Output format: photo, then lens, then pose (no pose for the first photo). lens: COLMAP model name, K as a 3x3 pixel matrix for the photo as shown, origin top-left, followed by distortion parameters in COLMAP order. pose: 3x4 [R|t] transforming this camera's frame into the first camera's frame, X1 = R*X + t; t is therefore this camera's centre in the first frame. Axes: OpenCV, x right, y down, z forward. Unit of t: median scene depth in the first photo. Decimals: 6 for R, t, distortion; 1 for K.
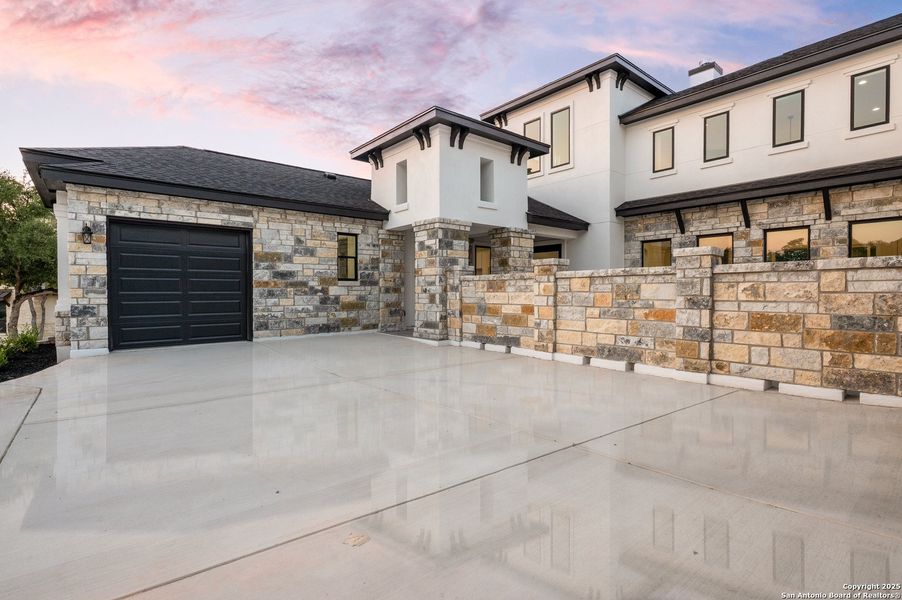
lens RADIAL K [[438.6, 0, 450.5], [0, 438.6, 290.6], [0, 0, 1]] dist [0.003918, 0.001401]
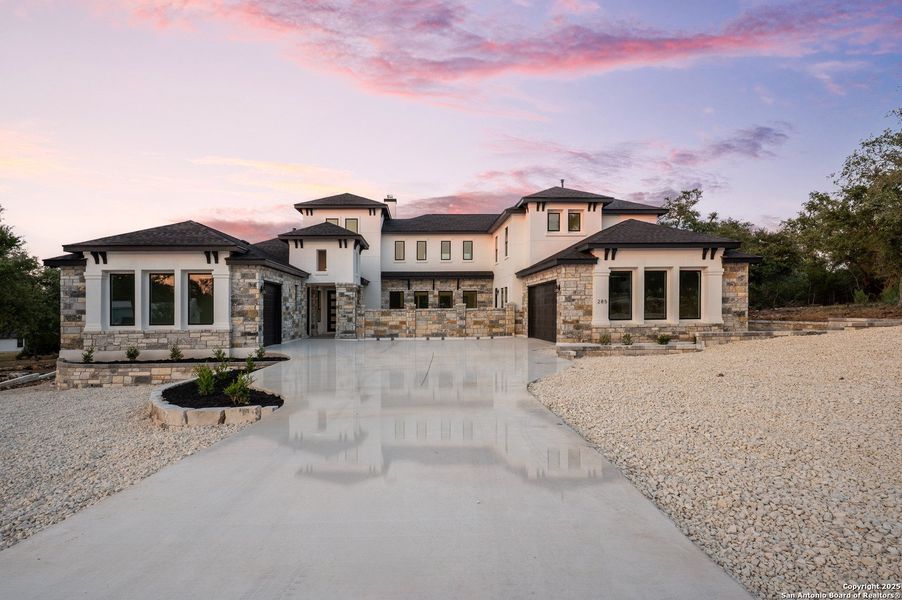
lens RADIAL K [[490.8, 0, 440.1], [0, 490.8, 300.4], [0, 0, 1]] dist [0.007757, -0.000048]
pose [[0.608478, 0.015099, 0.793427, -1.797033], [0.006754, 0.999684, -0.024203, -0.016208], [-0.793542, 0.020086, 0.608183, -0.870745]]
